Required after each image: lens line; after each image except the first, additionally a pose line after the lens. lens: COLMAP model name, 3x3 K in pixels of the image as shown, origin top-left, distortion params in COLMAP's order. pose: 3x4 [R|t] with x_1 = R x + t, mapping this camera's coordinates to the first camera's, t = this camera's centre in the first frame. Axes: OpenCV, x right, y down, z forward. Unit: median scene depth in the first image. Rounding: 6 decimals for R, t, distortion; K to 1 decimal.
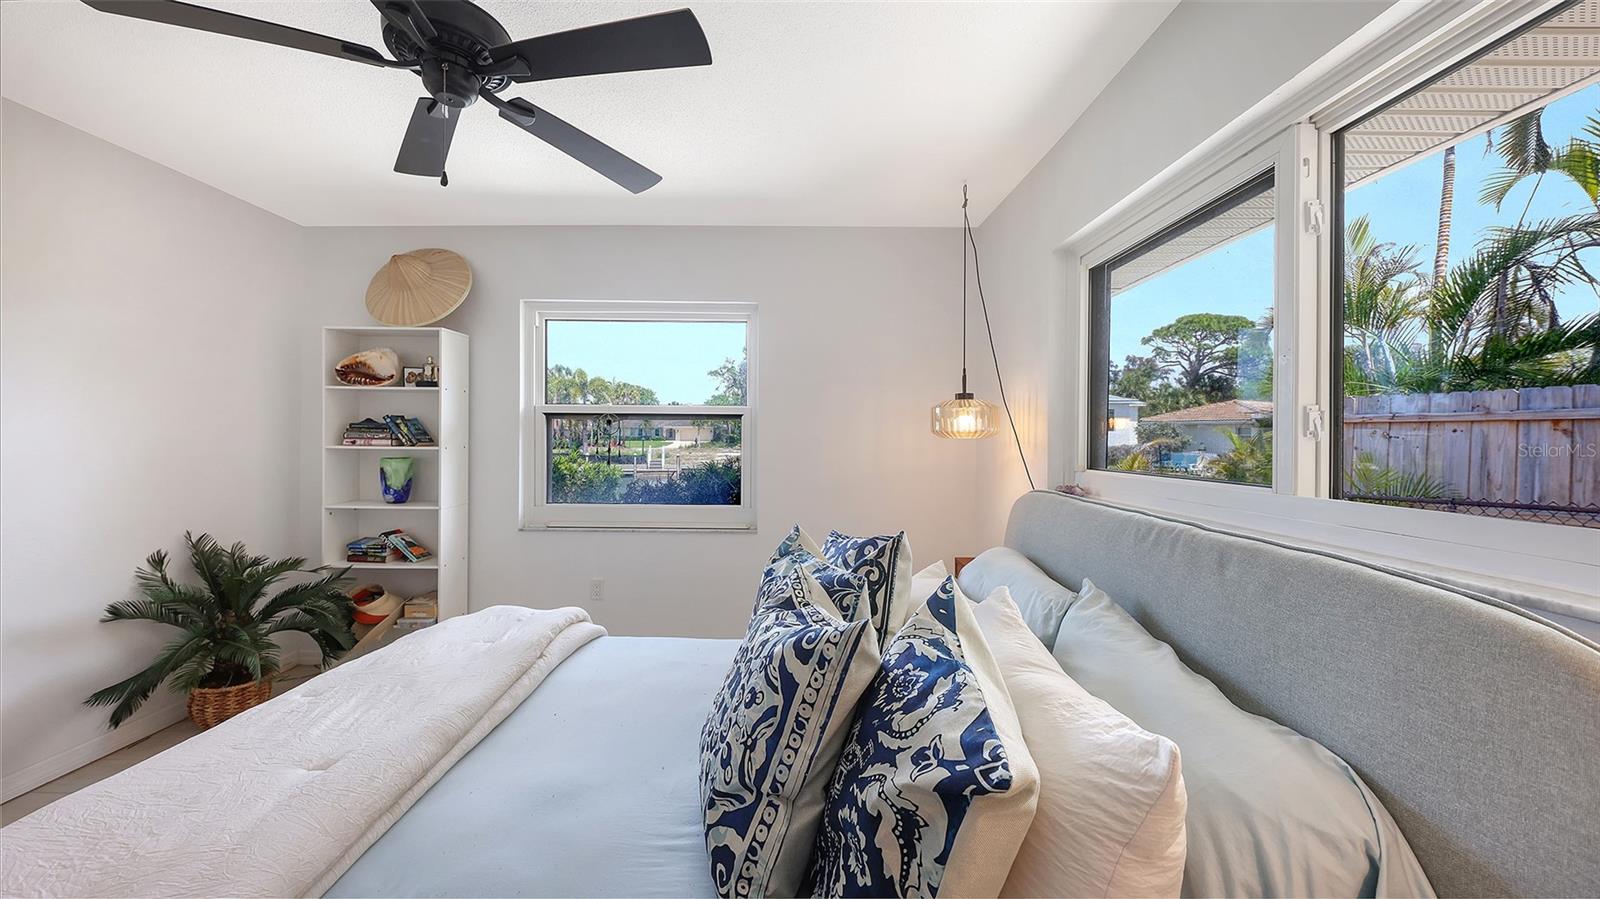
lens RADIAL K [[557.3, 0, 797.6], [0, 557.3, 446.1], [0, 0, 1]] dist [-0.001074, -0.000161]
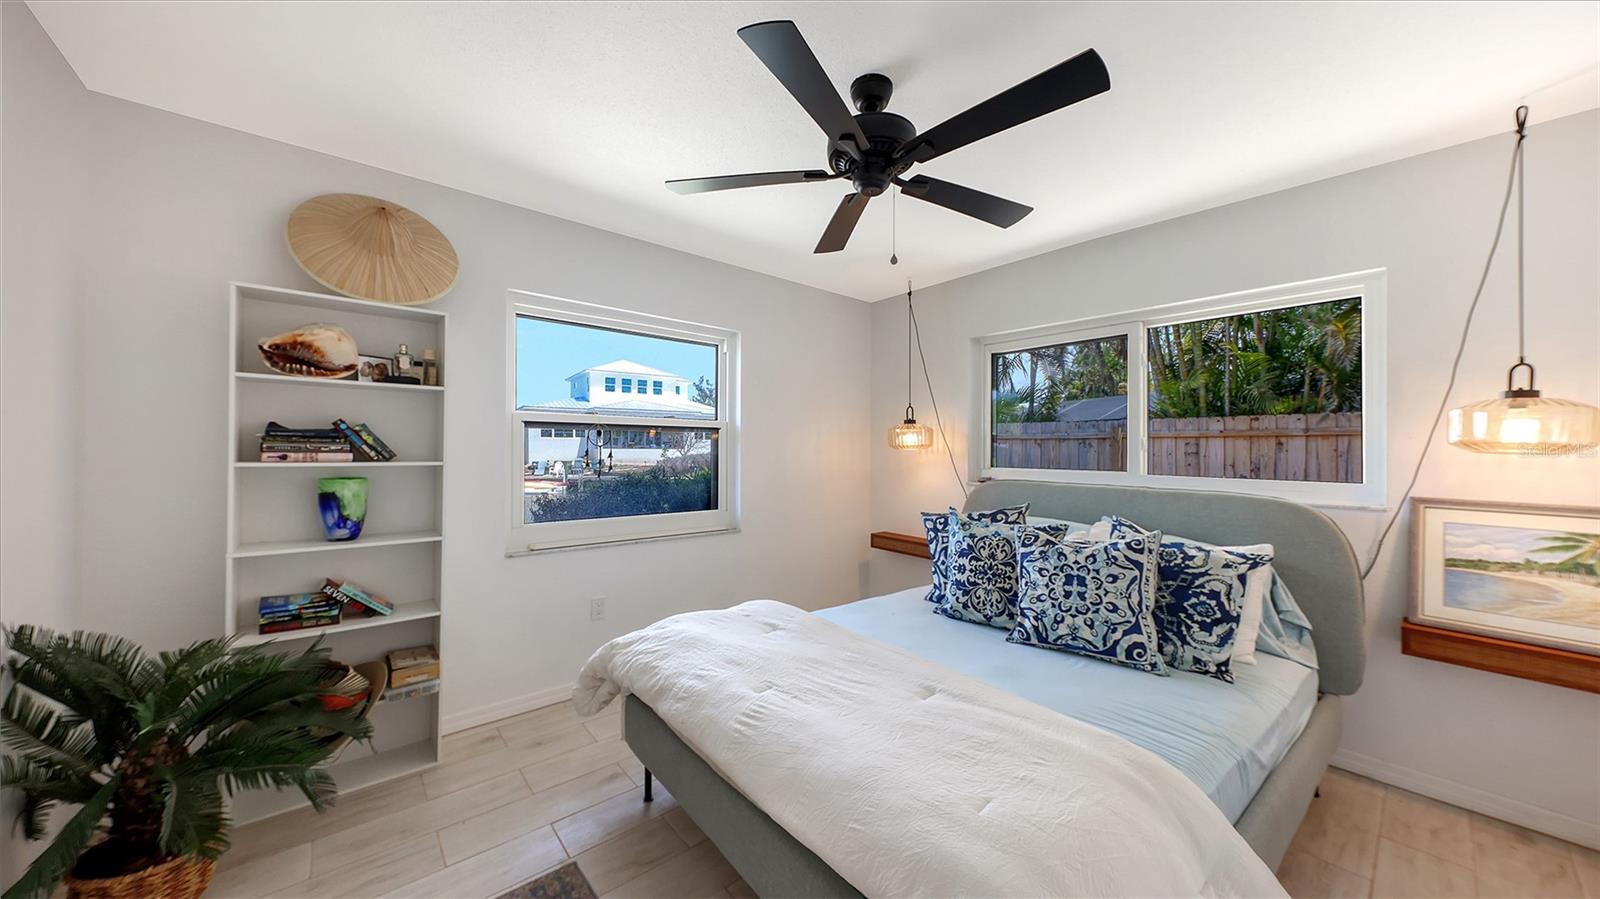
lens RADIAL K [[537.7, 0, 800.0], [0, 537.7, 449.5], [0, 0, 1]] dist [0.000122, -0.000011]
pose [[0.758004, -0.002517, 0.652245, -0.746525], [0.008024, 0.999953, -0.005467, -0.007388], [-0.652200, 0.009378, 0.757989, 0.081594]]
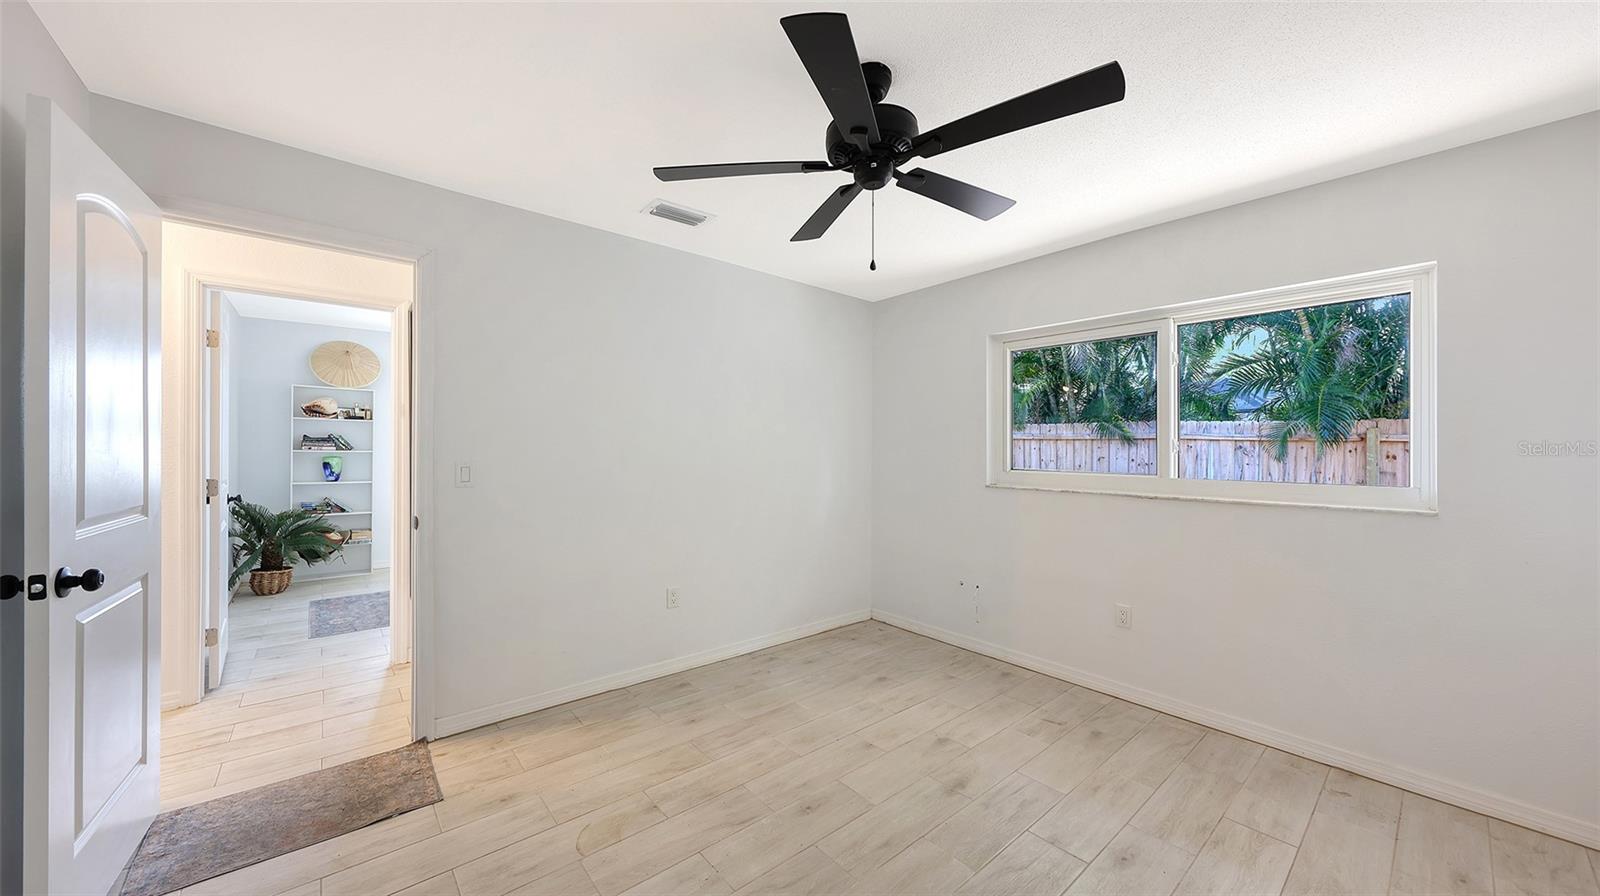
lens RADIAL K [[551.6, 0, 795.9], [0, 551.6, 449.7], [0, 0, 1]] dist [-0.000358, 0.000067]
pose [[0.763997, -0.001772, 0.645217, -0.745897], [0.001965, 0.999998, 0.000418, -0.000042], [-0.645216, 0.000948, 0.763999, -1.423531]]
